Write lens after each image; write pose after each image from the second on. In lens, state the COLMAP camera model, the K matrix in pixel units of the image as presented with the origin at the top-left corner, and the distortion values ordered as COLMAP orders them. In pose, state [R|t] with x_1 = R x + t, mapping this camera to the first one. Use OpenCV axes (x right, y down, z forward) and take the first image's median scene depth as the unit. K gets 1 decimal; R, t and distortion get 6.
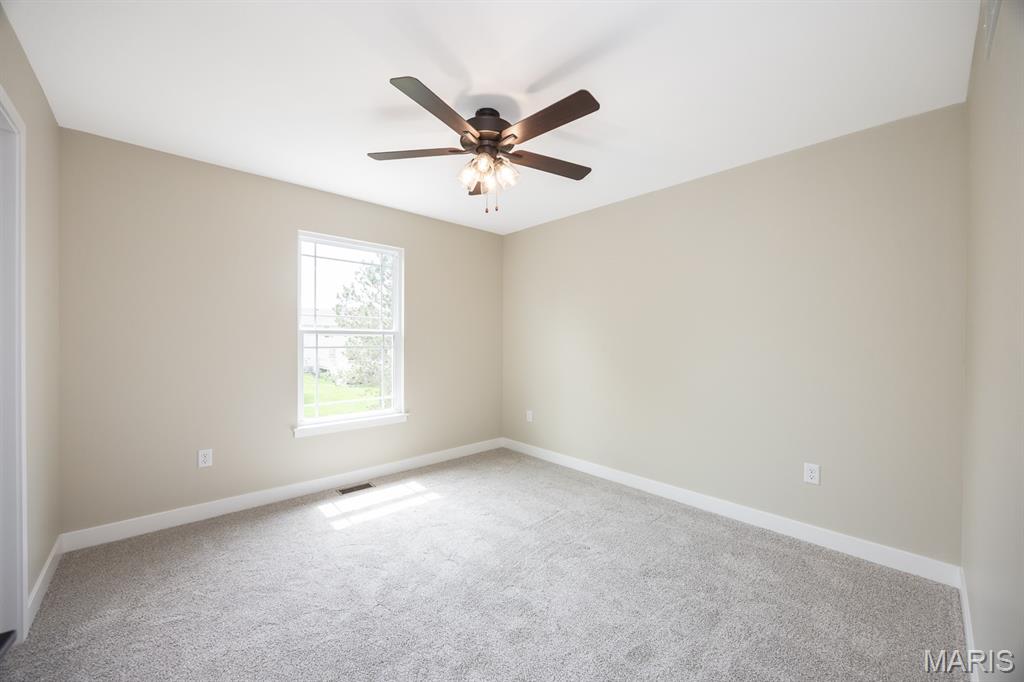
lens RADIAL K [[394.1, 0, 512.0], [0, 394.1, 341.0], [0, 0, 1]] dist [0.000606, 0.000070]
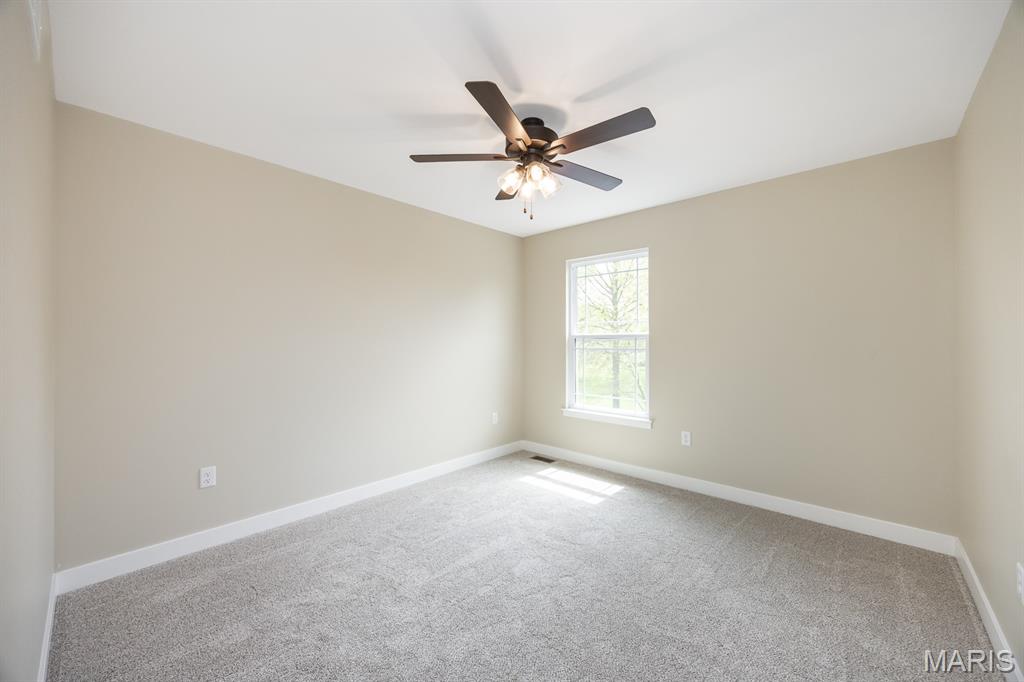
lens RADIAL K [[394.1, 0, 512.0], [0, 394.1, 341.0], [0, 0, 1]] dist [0.000606, 0.000070]
pose [[0.084395, -0.004709, -0.996421, 0.820604], [-0.004399, 0.999977, -0.005099, -0.002177], [0.996423, 0.004814, 0.084373, 0.745039]]
